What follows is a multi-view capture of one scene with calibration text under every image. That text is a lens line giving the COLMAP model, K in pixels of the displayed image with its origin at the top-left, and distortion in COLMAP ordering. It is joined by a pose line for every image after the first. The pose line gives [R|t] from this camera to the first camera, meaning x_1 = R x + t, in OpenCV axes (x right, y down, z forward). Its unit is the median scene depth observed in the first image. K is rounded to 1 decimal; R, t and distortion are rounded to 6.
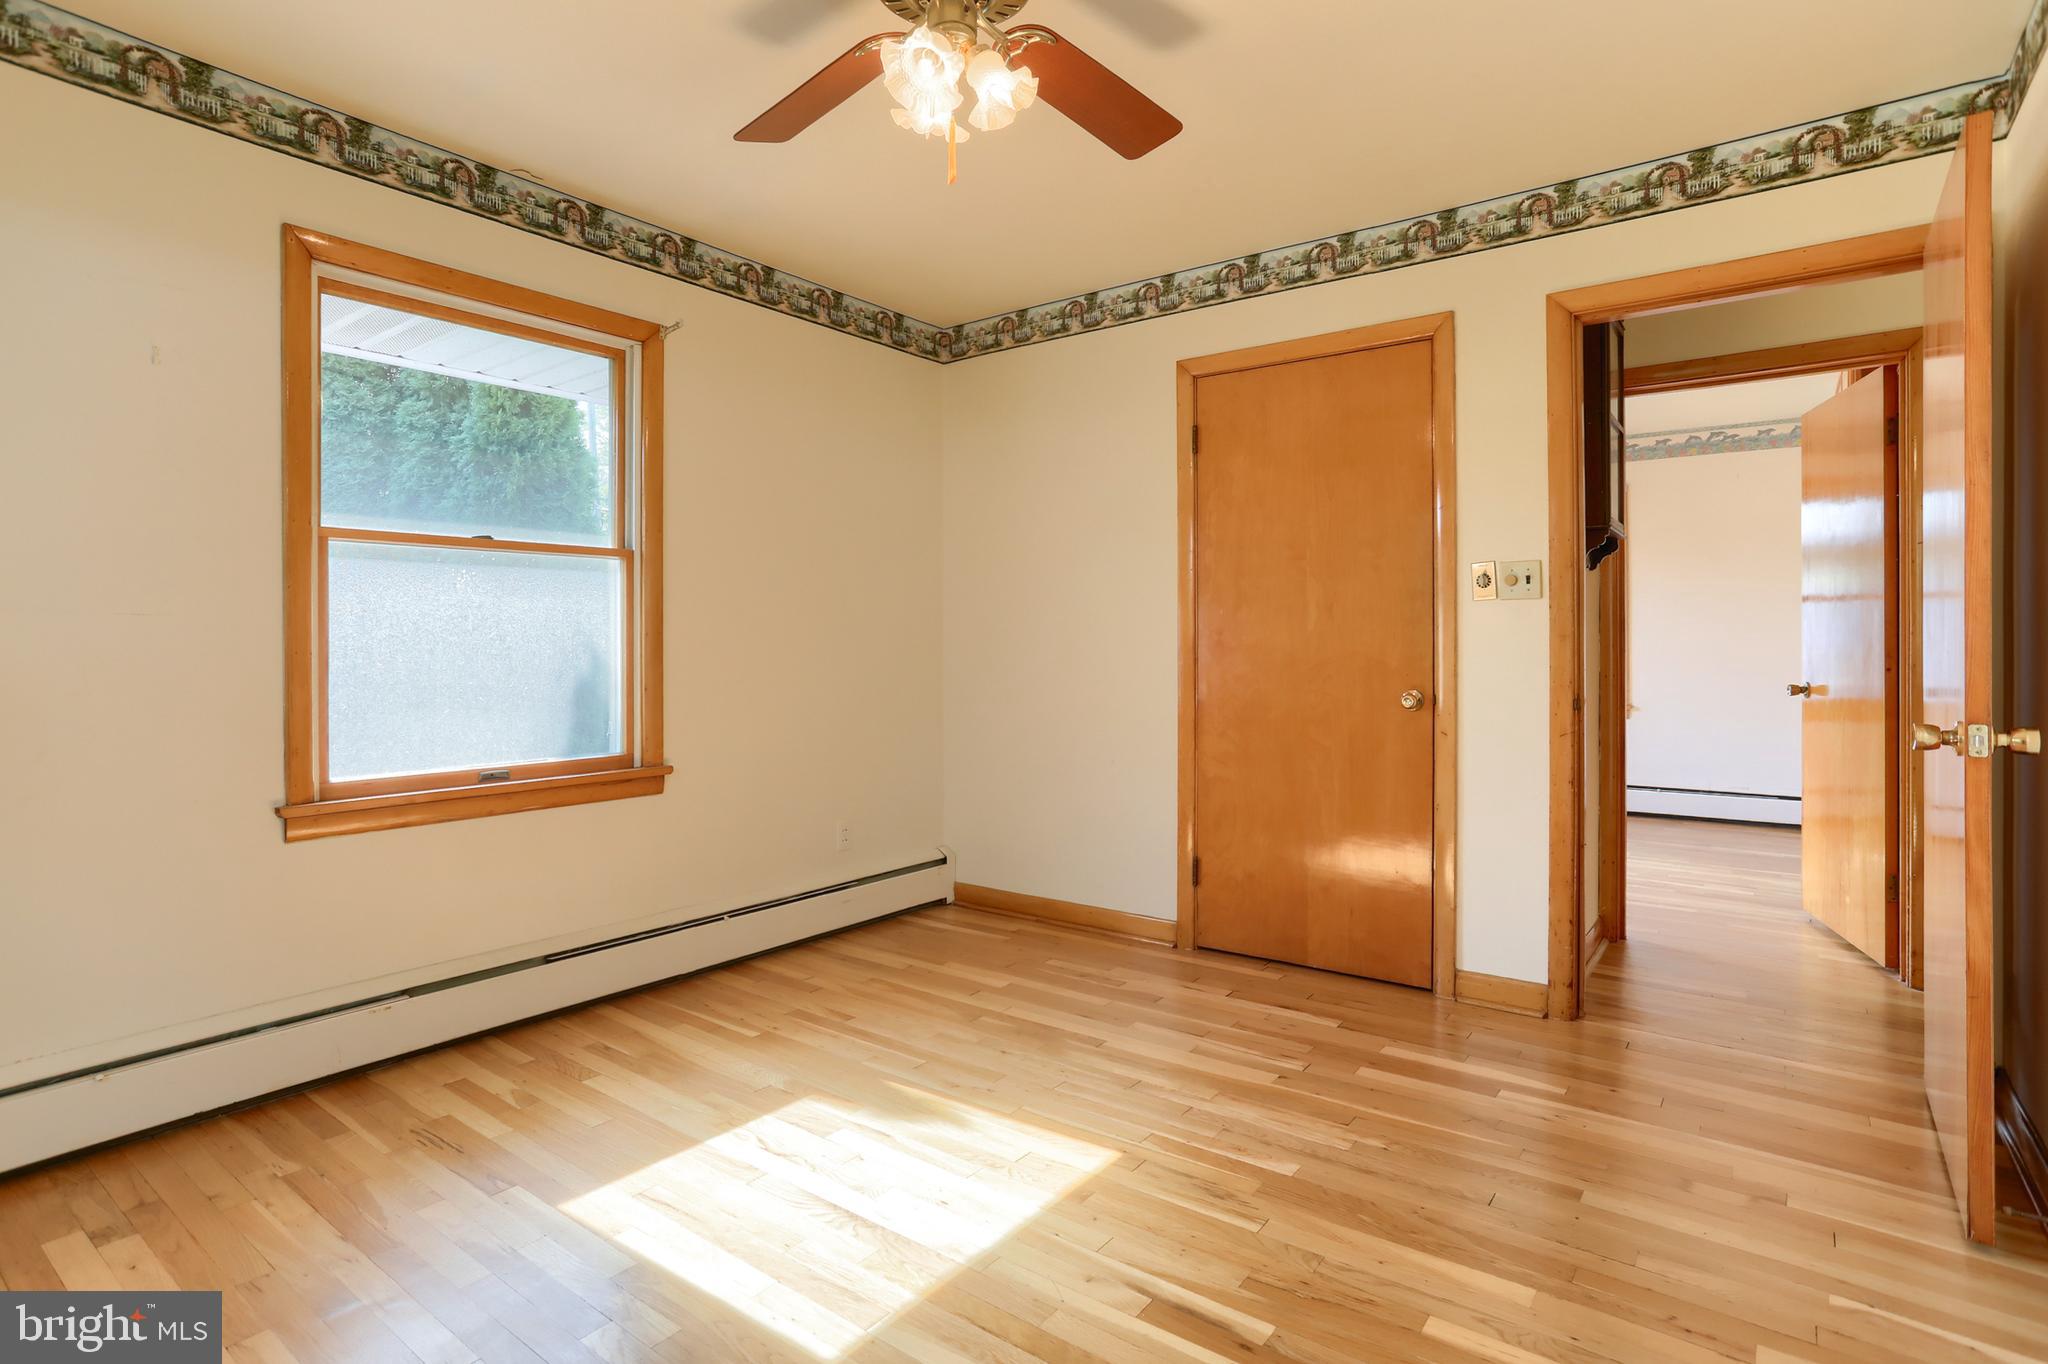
lens RADIAL K [[1043.5, 0, 1020.3], [0, 1043.5, 635.3], [0, 0, 1]] dist [0.022592, -0.000179]
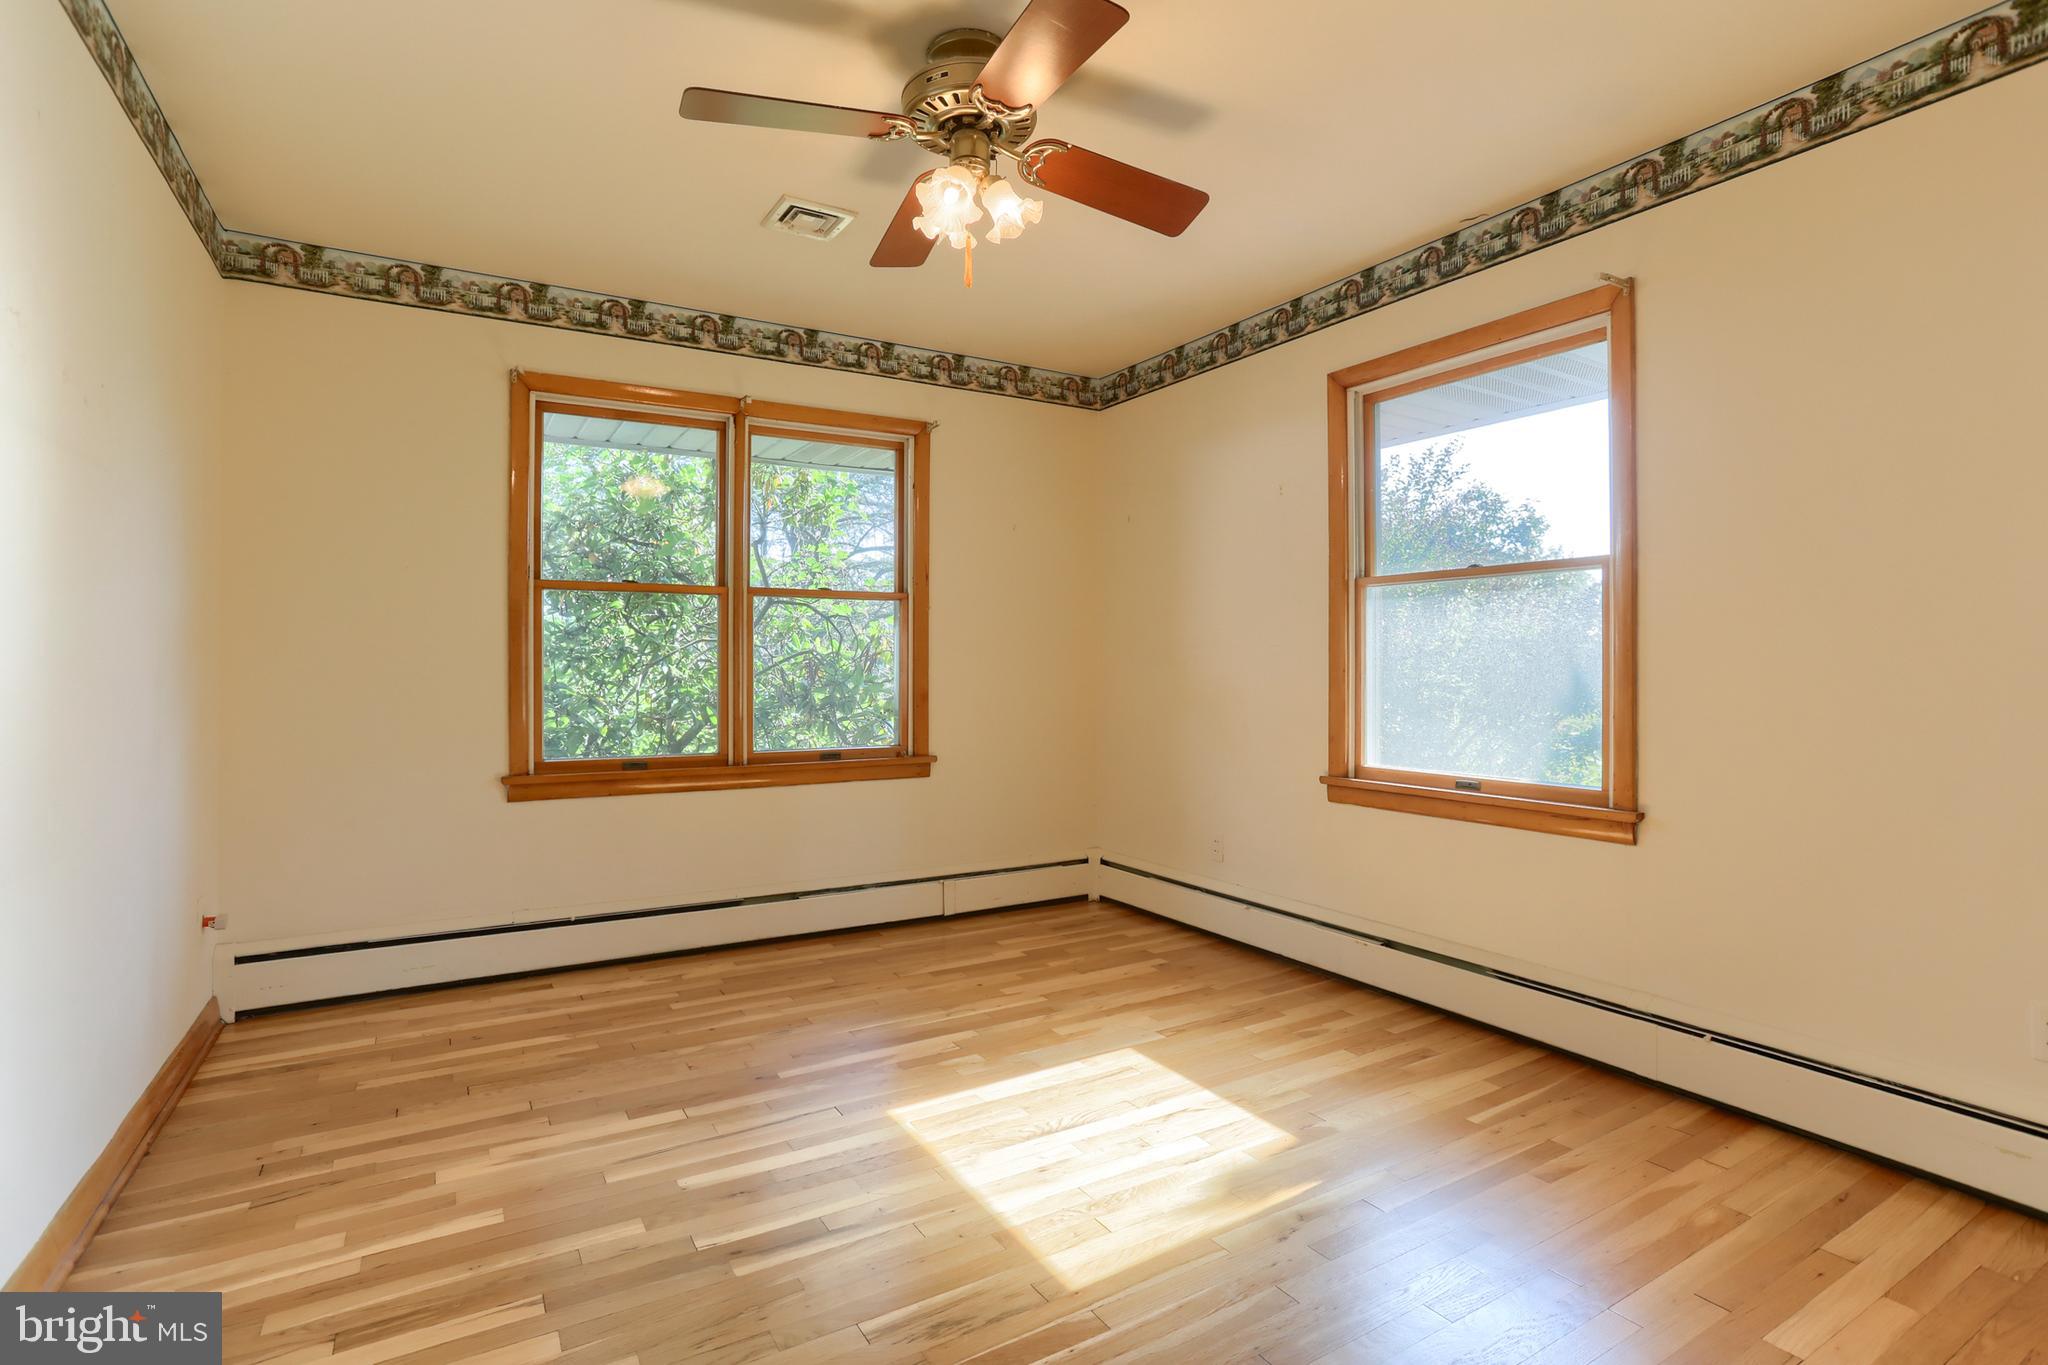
lens RADIAL K [[1010.7, 0, 1024.0], [0, 1010.7, 682.5], [0, 0, 1]] dist [-0.103415, 0.043707]
pose [[-0.380256, 0.002452, -0.924878, 0.684800], [-0.004455, 0.999980, 0.004482, 0.028251], [0.924870, 0.005825, -0.380238, 1.075191]]
